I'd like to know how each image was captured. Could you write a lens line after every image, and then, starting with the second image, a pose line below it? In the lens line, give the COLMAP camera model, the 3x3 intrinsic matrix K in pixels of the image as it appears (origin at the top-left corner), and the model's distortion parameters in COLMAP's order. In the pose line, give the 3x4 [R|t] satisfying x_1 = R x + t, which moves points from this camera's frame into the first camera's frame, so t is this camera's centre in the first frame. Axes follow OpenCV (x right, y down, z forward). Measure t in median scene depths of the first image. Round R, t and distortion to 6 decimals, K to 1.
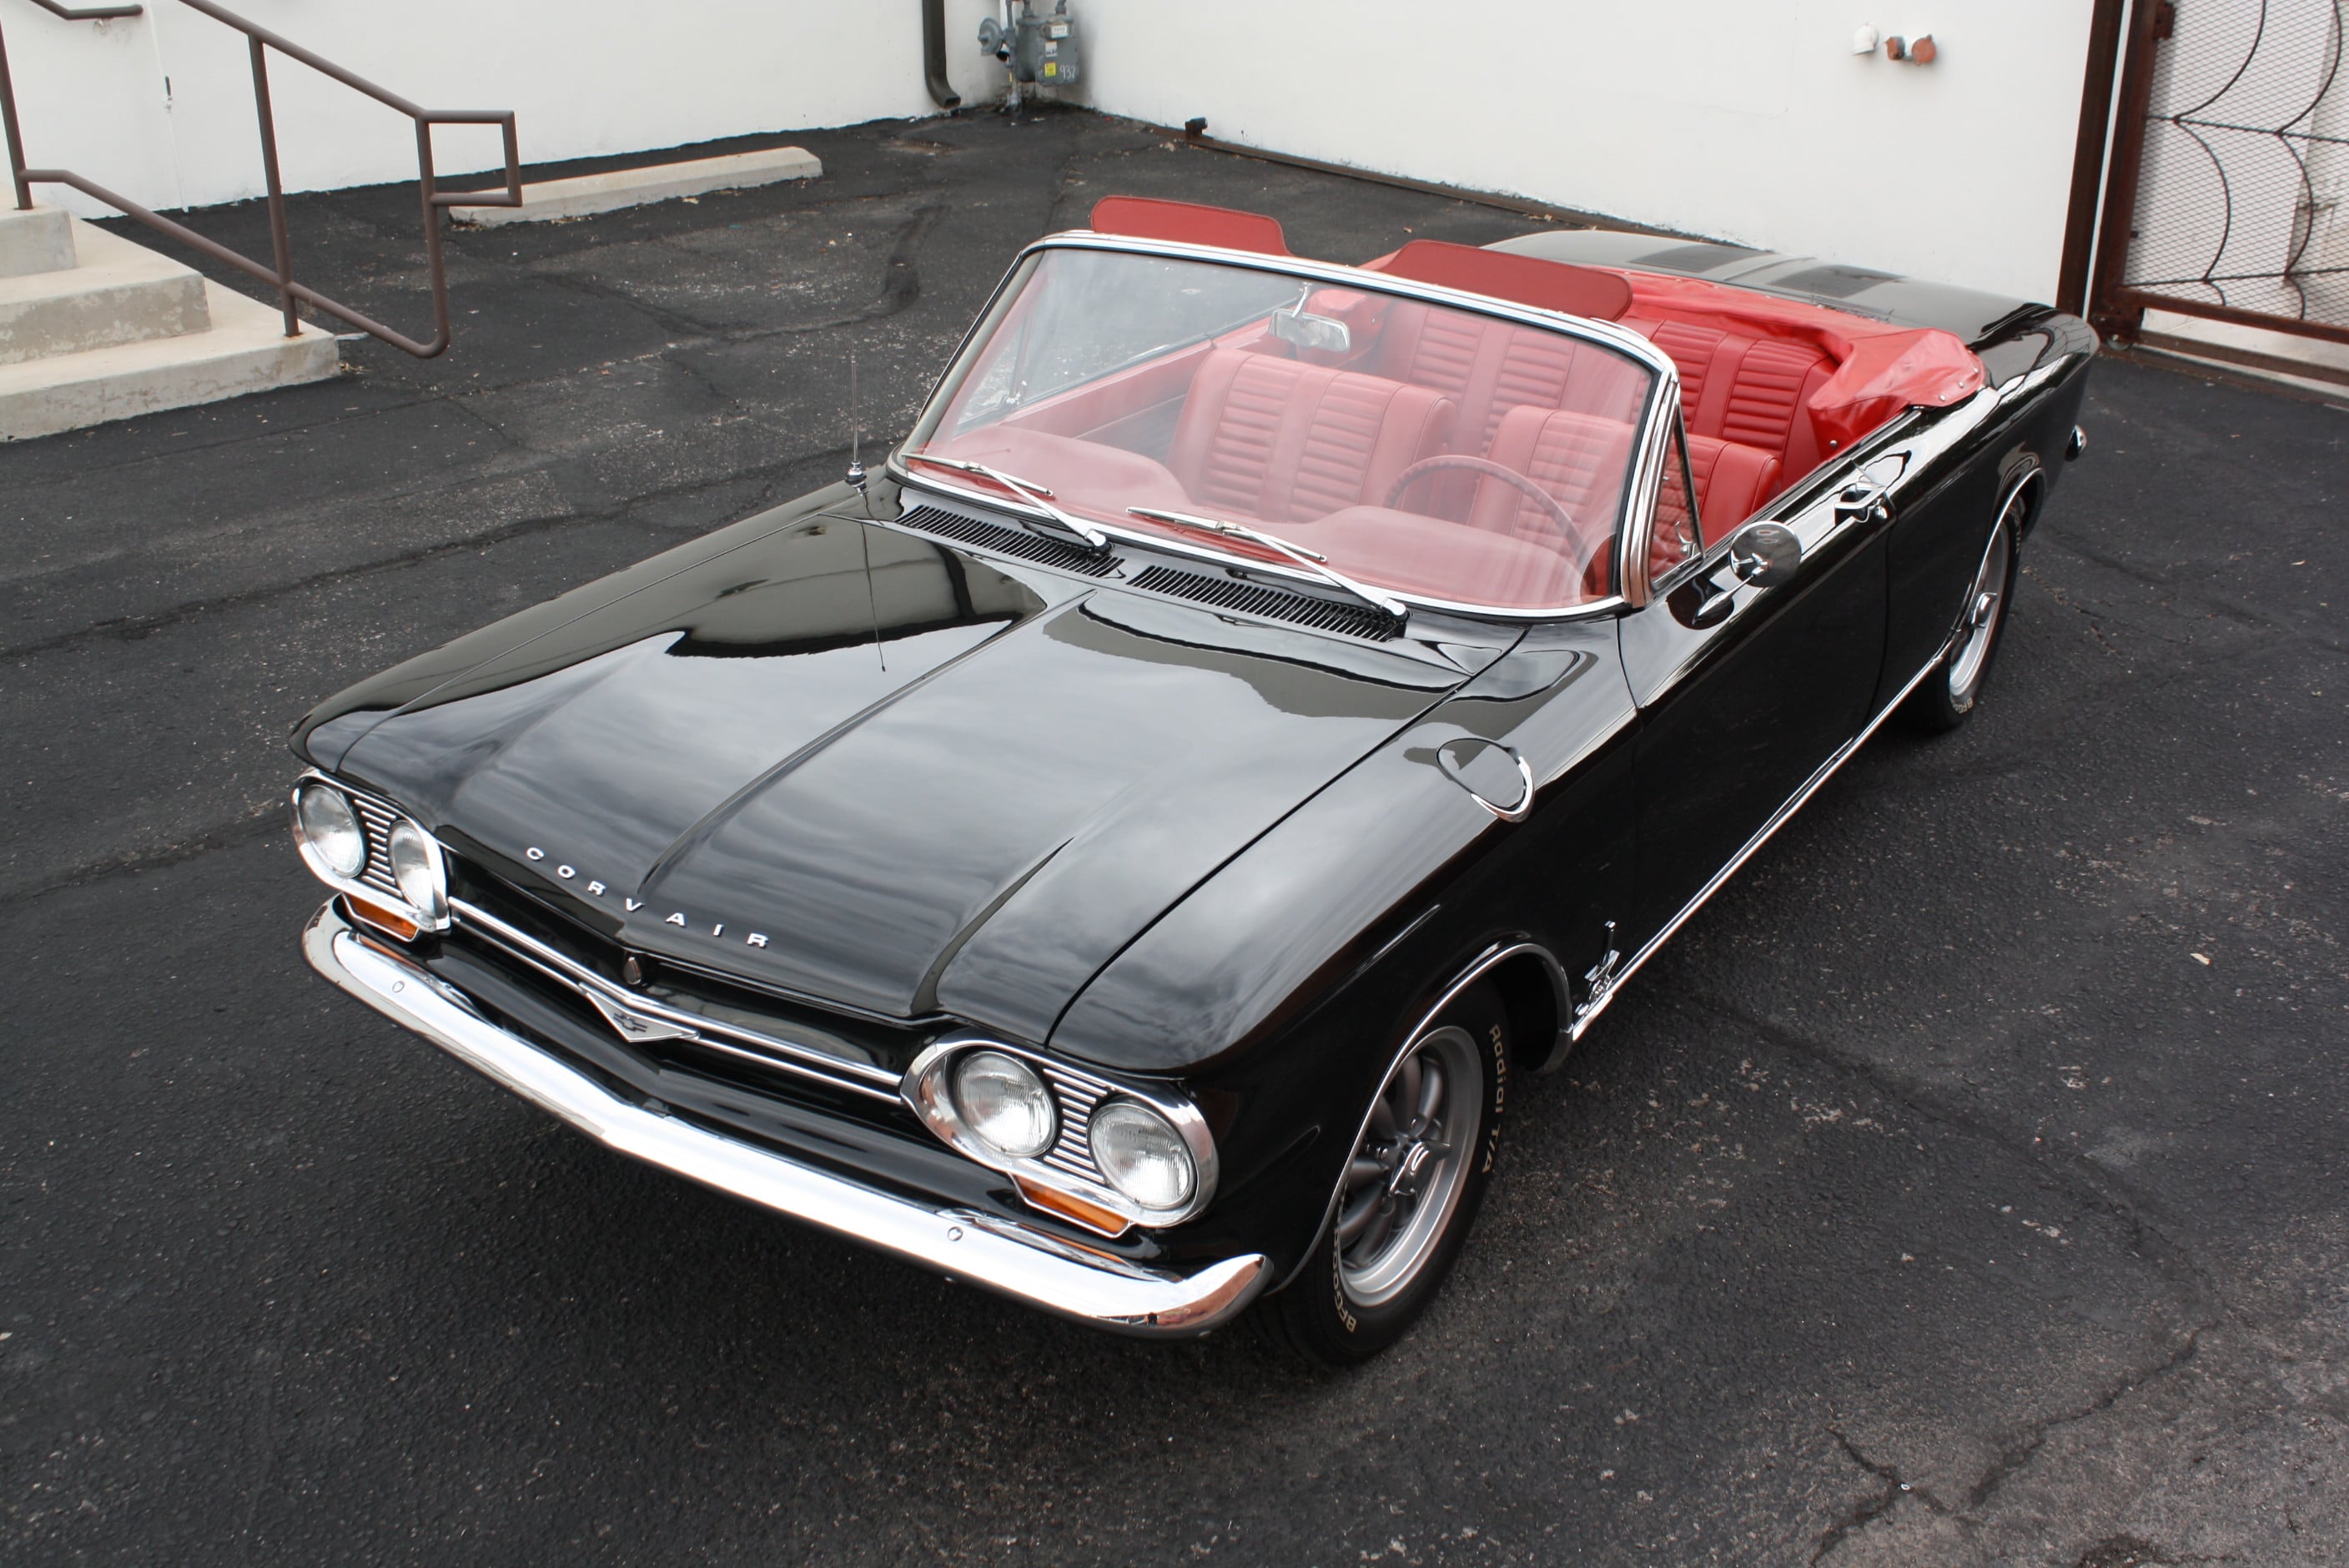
lens RADIAL K [[2334.5, 0, 1205.0], [0, 2334.5, 805.3], [0, 0, 1]] dist [-0.087124, 0.000000]
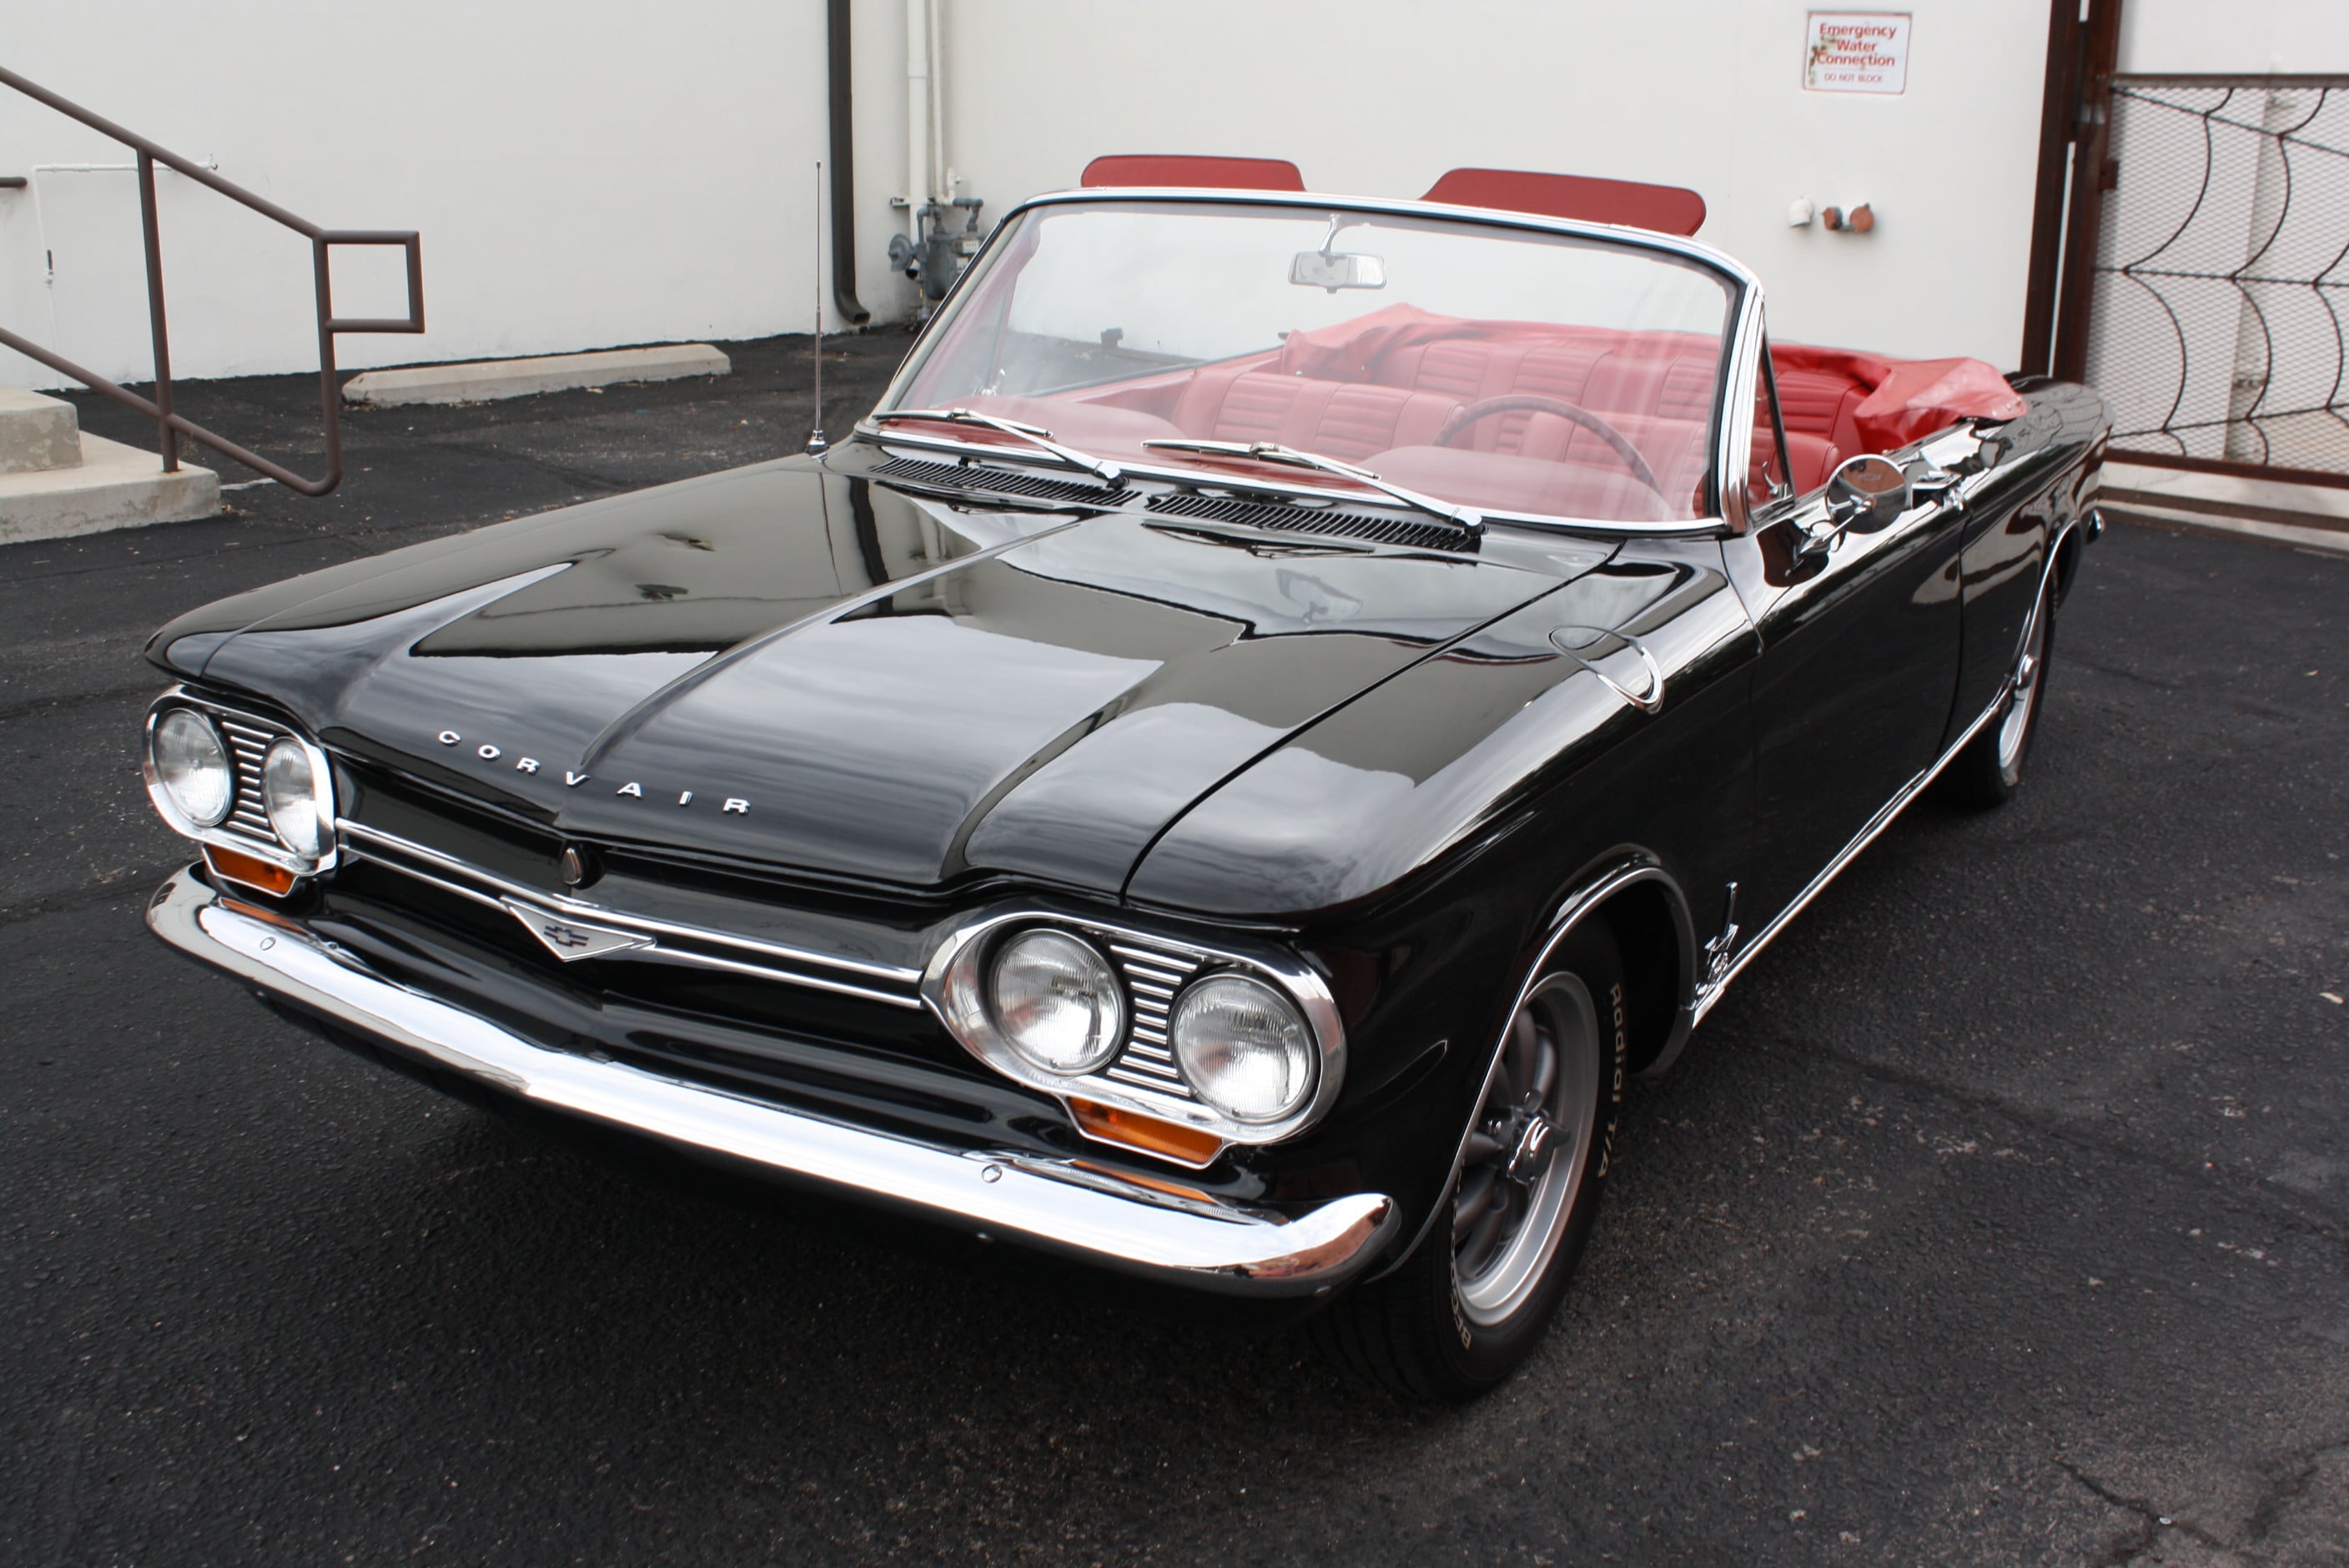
lens RADIAL K [[2315.6, 0, 1196.9], [0, 2315.6, 800.3], [0, 0, 1]] dist [-0.076231, 0.000000]
pose [[0.998653, -0.006492, 0.051479, -0.058237], [0.013795, 0.989652, -0.142821, 0.128442], [-0.050019, 0.143339, 0.988409, 0.164766]]
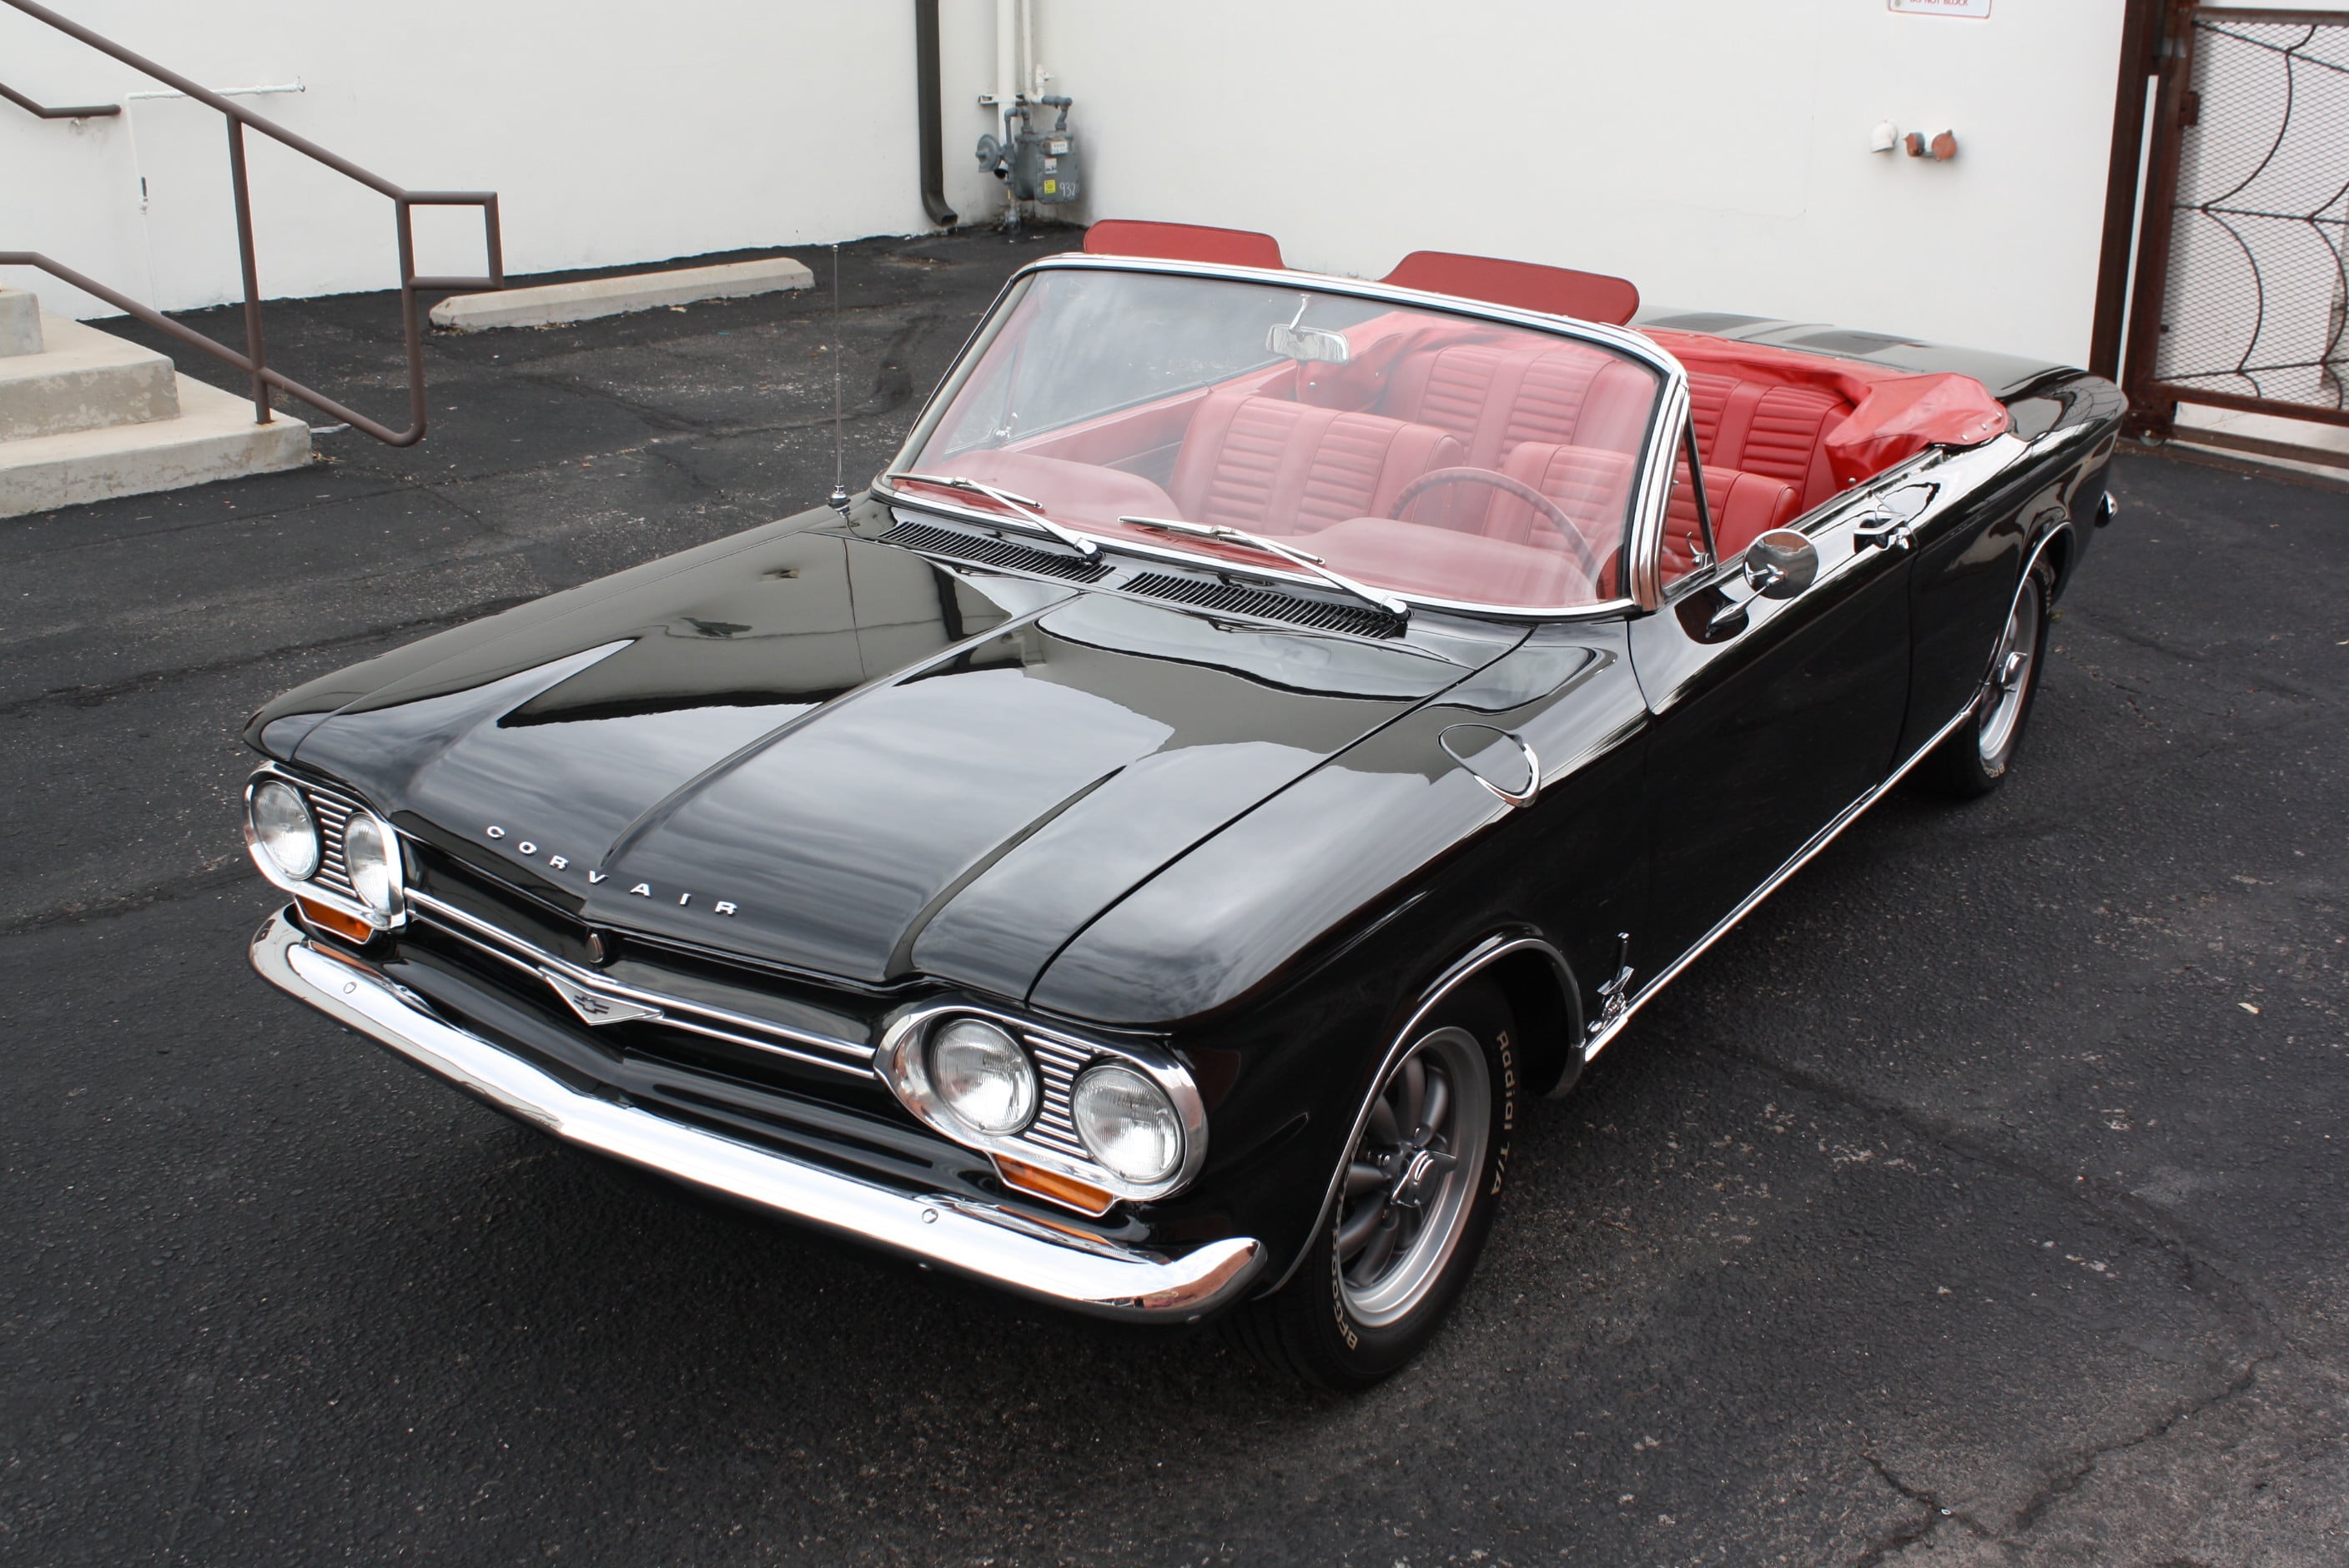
lens RADIAL K [[2441.8, 0, 1211.7], [0, 2441.8, 800.8], [0, 0, 1]] dist [-0.080100, 0.000000]
pose [[1.000000, -0.000154, -0.000476, 0.005527], [0.000115, 0.996698, -0.081199, 0.072084], [0.000487, 0.081199, 0.996698, 0.000807]]
